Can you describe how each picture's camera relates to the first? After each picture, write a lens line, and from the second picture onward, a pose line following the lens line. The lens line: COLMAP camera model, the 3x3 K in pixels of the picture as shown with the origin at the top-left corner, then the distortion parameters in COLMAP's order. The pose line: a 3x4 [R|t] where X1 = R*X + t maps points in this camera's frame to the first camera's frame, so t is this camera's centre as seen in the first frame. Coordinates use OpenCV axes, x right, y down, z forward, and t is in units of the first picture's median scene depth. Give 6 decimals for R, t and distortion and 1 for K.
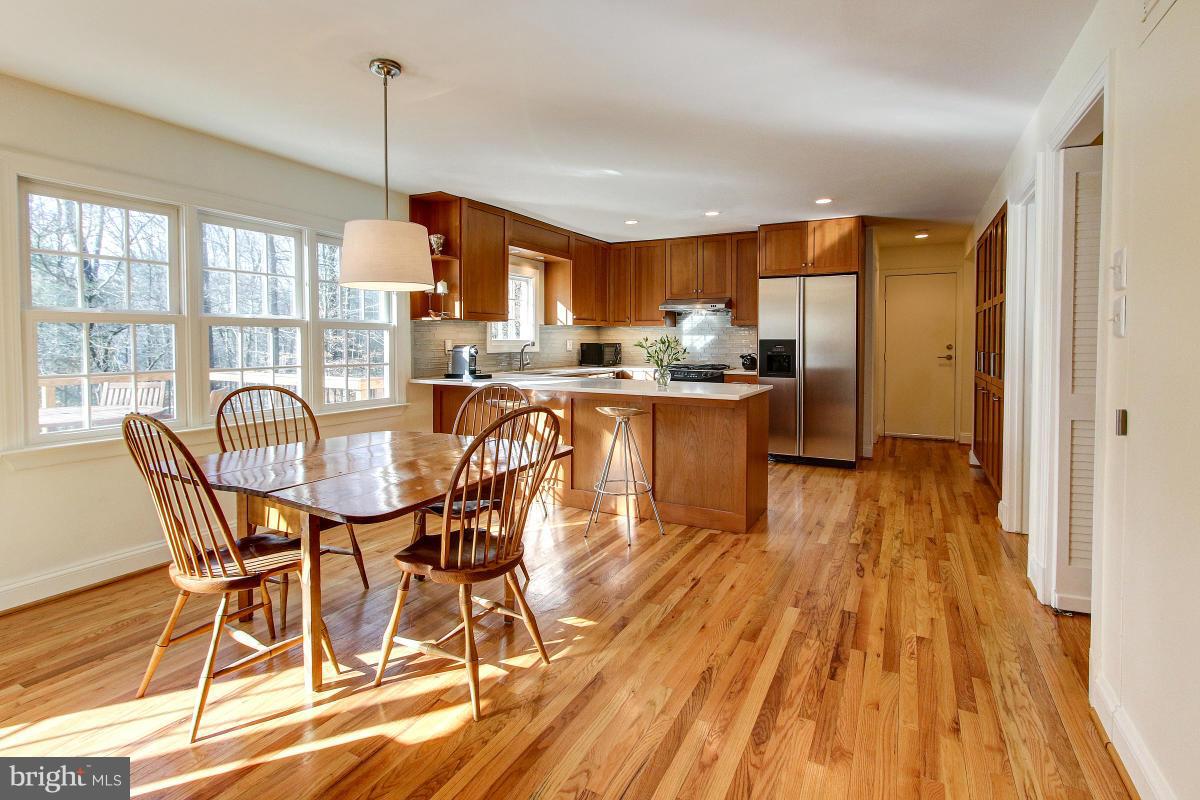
lens RADIAL K [[614.9, 0, 582.4], [0, 614.9, 352.3], [0, 0, 1]] dist [0.000486, 0.000435]
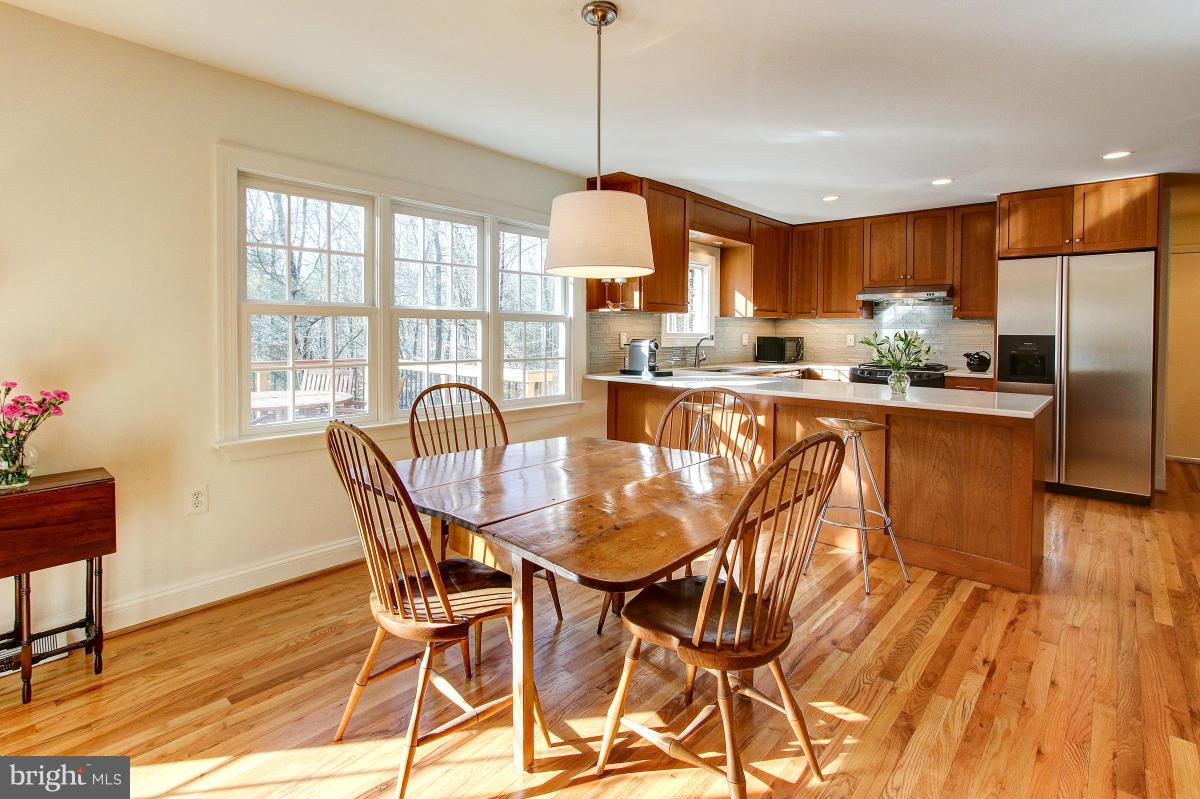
lens RADIAL K [[598.0, 0, 556.3], [0, 598.0, 336.7], [0, 0, 1]] dist [0.001708, 0.001649]
pose [[0.966199, 0.009677, -0.257617, -0.087181], [-0.012176, 0.999893, -0.008108, -0.006217], [0.257511, 0.010970, 0.966213, 0.106364]]
